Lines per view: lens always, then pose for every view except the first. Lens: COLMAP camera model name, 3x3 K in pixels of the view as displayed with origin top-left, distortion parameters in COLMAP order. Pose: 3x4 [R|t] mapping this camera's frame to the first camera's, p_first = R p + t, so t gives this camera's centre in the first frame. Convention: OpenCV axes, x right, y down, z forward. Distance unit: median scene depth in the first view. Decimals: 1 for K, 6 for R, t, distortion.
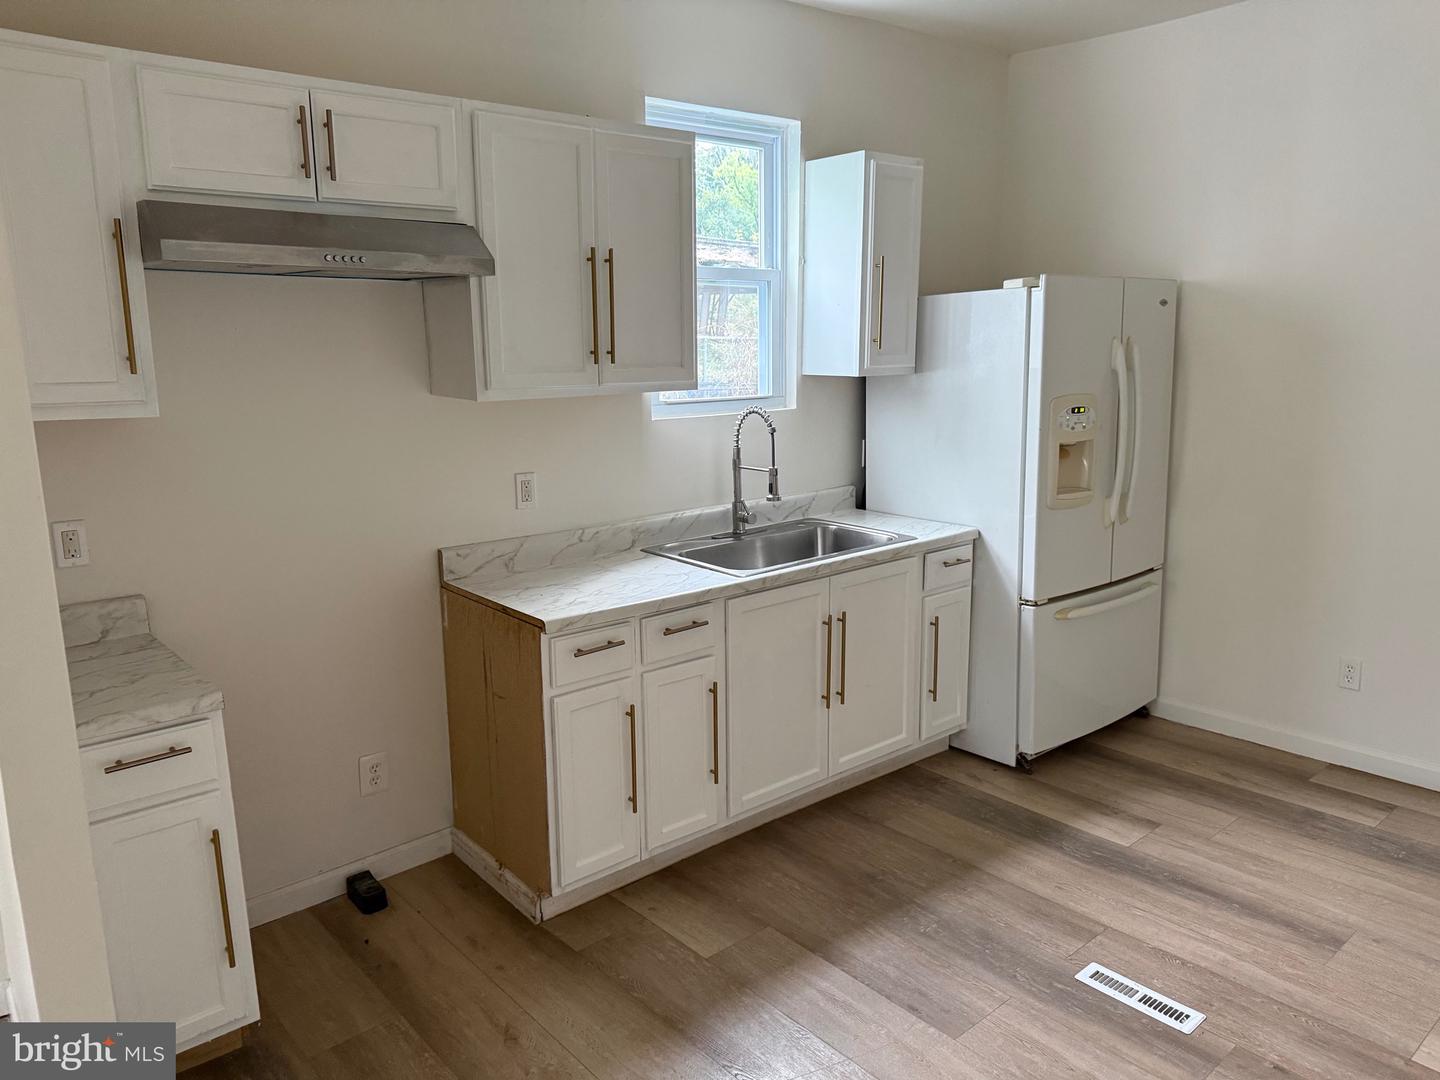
lens RADIAL K [[1029.2, 0, 726.4], [0, 1029.2, 542.5], [0, 0, 1]] dist [0.040614, -0.050167]
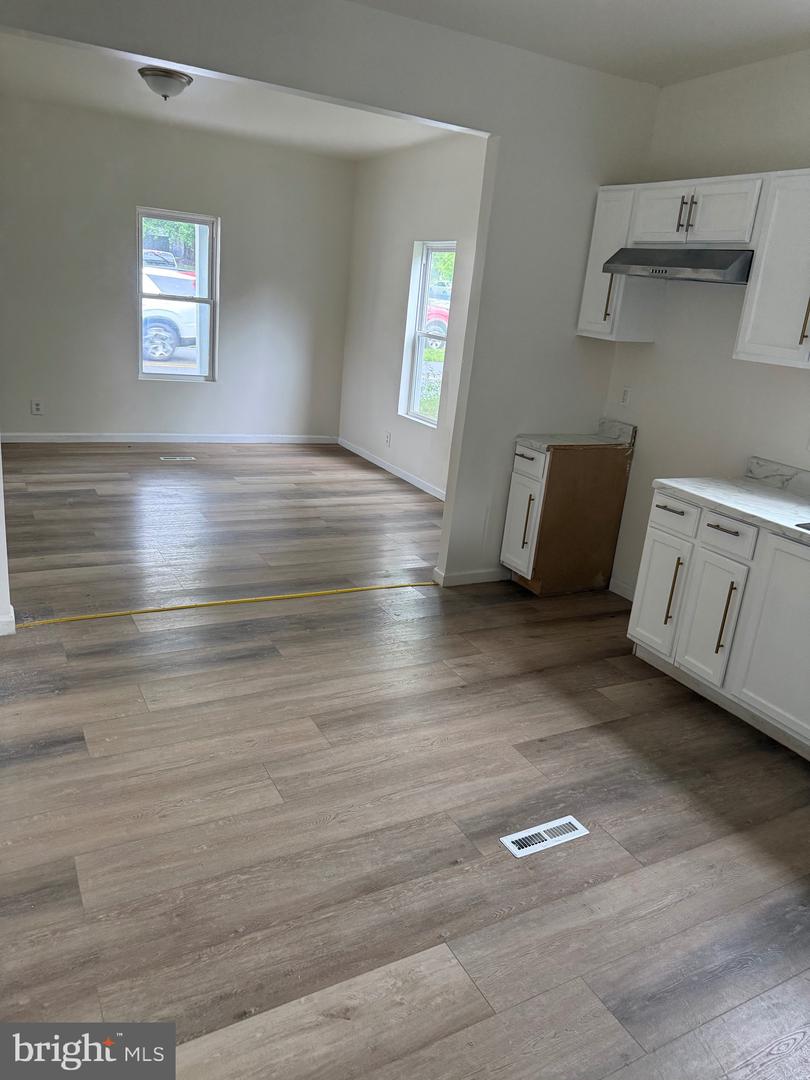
lens RADIAL K [[771.9, 0, 410.2], [0, 771.9, 534.8], [0, 0, 1]] dist [0.040614, -0.050167]
pose [[-0.209049, 0.285915, -0.935174, 1.164746], [-0.290829, 0.894857, 0.338600, -0.163320], [0.933658, 0.342760, -0.103916, 0.777865]]
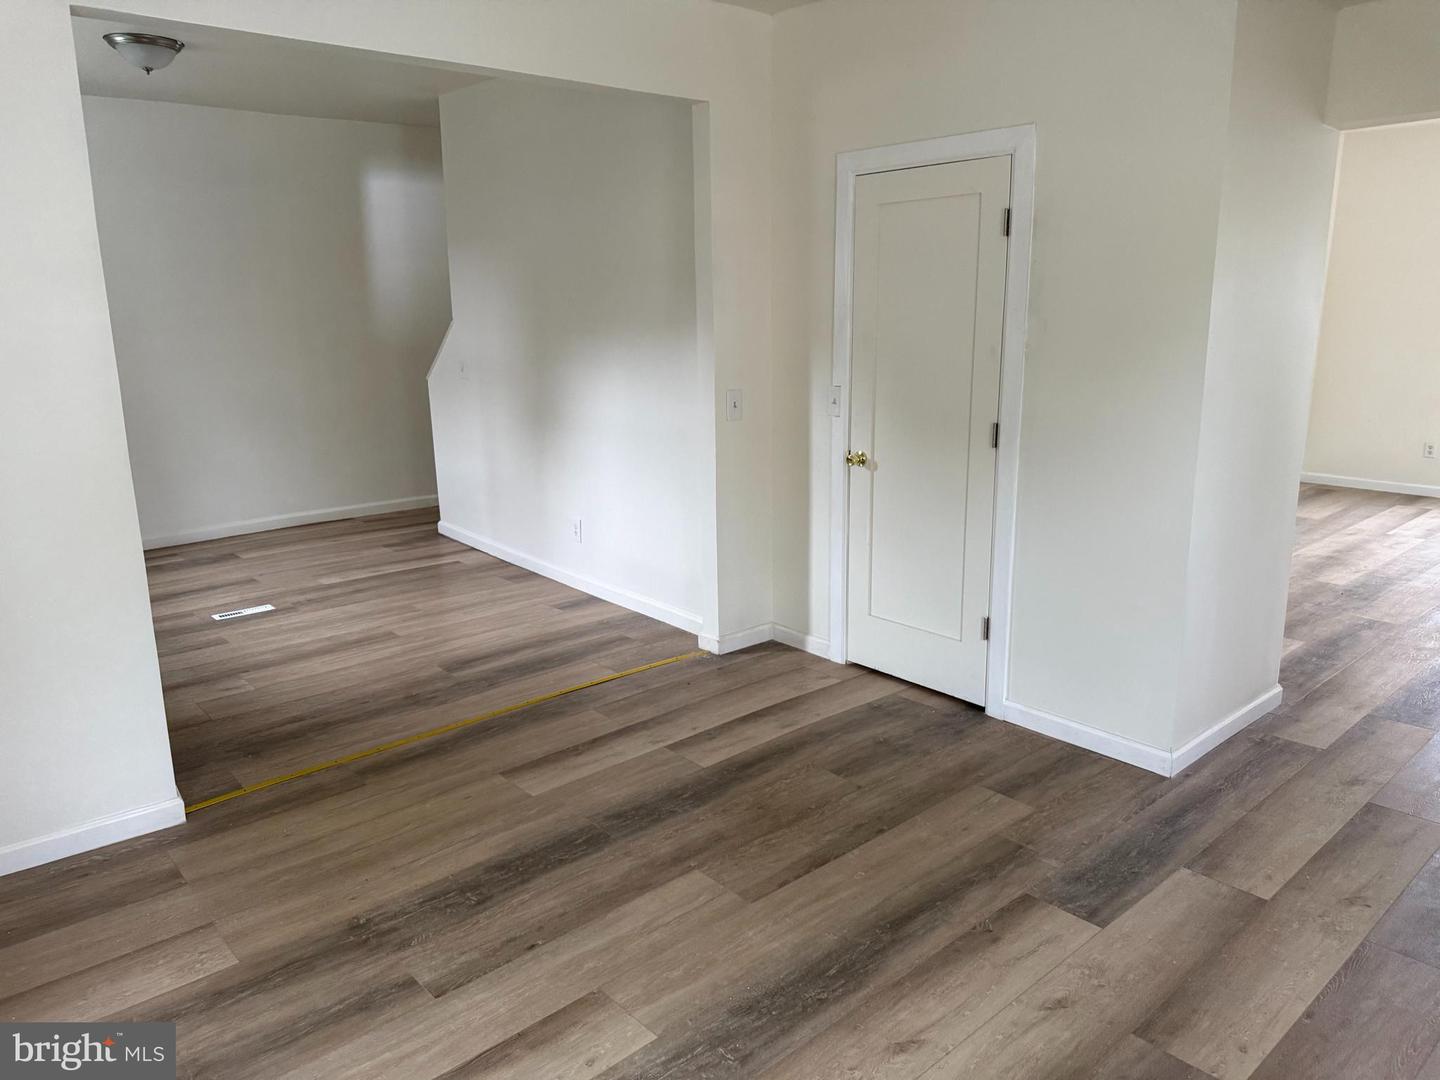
lens RADIAL K [[1029.2, 0, 708.8], [0, 1029.2, 535.7], [0, 0, 1]] dist [0.040614, -0.050167]
pose [[-0.005374, -0.217947, 0.975946, -1.536894], [0.207509, 0.954473, 0.214295, 0.035521], [-0.978218, 0.203669, 0.040096, -0.032307]]
